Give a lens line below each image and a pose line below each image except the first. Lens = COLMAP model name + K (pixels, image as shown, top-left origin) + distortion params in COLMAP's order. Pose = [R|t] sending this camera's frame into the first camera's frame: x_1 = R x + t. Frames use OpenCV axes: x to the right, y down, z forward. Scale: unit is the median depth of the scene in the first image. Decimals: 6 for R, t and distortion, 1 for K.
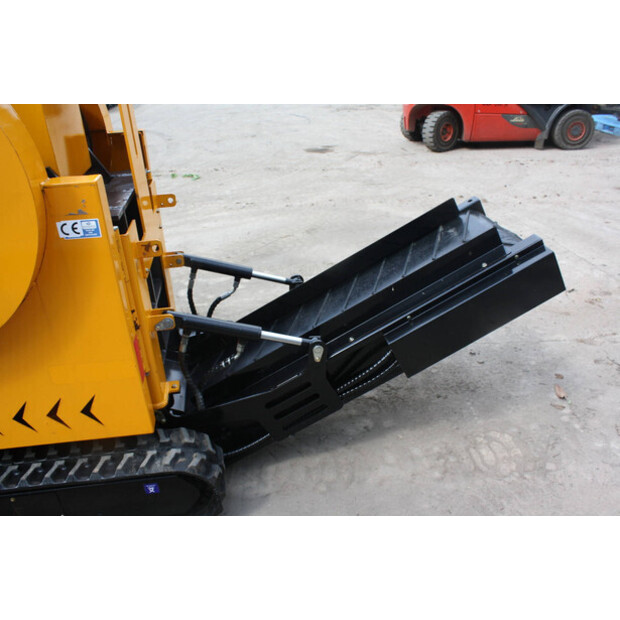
lens RADIAL K [[525.7, 0, 310.0], [0, 525.7, 310.0], [0, 0, 1]] dist [-0.168558, 0.146903]
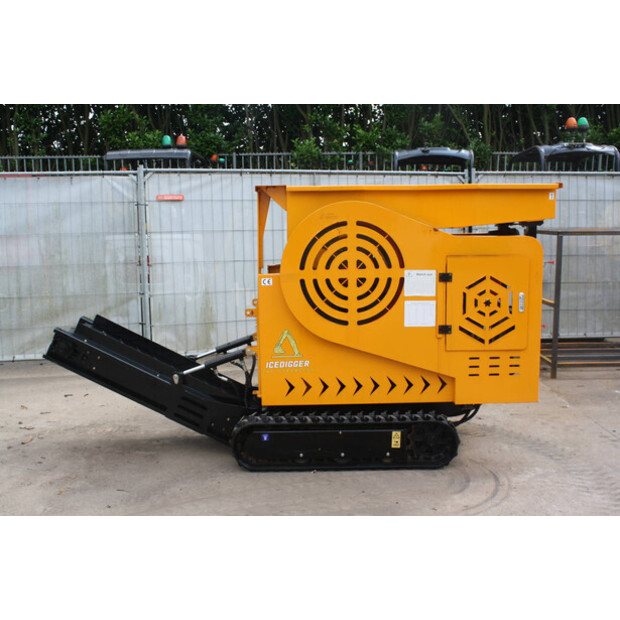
lens RADIAL K [[681.0, 0, 310.0], [0, 681.0, 310.0], [0, 0, 1]] dist [-0.140064, 0.216908]
pose [[-0.986402, 0.029432, 0.161691, -0.833536], [0.118057, 0.811342, 0.572526, -1.469958], [-0.114336, 0.583830, -0.803785, 2.778451]]
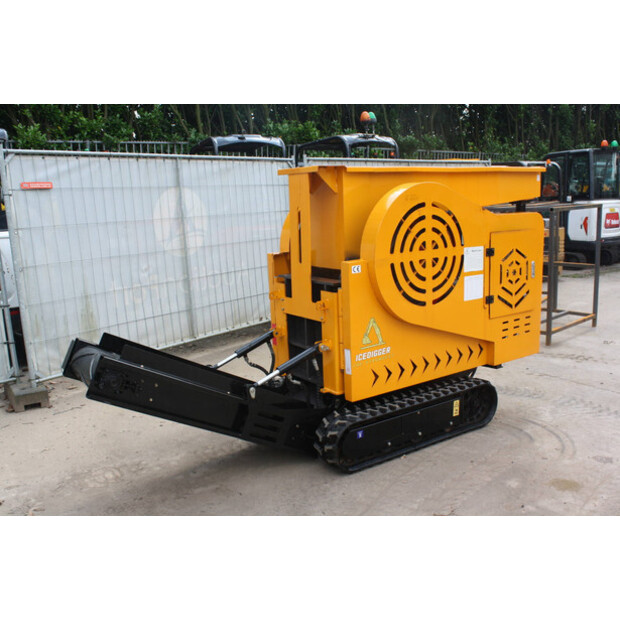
lens RADIAL K [[625.7, 0, 310.0], [0, 625.7, 310.0], [0, 0, 1]] dist [-0.129687, 0.126410]
pose [[-0.899997, 0.146344, -0.410596, 0.509889], [-0.139450, 0.795790, 0.589298, -1.300137], [0.412988, 0.587624, -0.695801, 2.317342]]
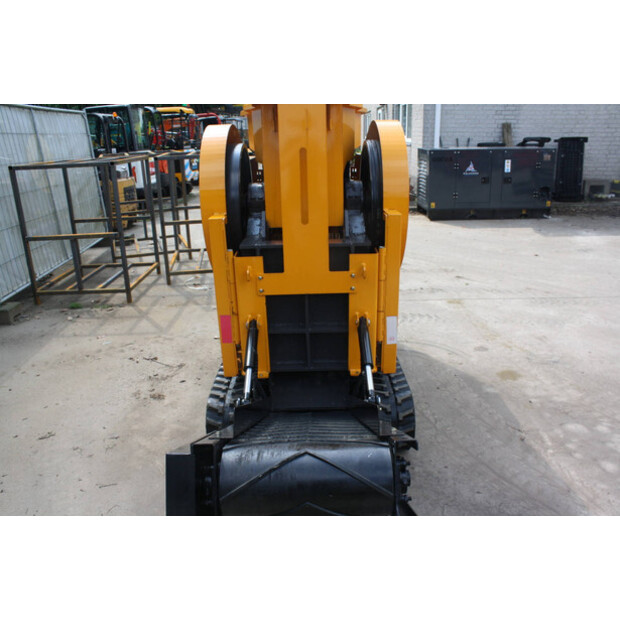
lens RADIAL K [[525.7, 0, 310.0], [0, 525.7, 310.0], [0, 0, 1]] dist [-0.168558, 0.146903]
pose [[-0.147386, 0.358531, -0.921810, 0.918581], [-0.437666, 0.812137, 0.385852, -0.572851], [0.886976, 0.460314, 0.037219, 0.911072]]
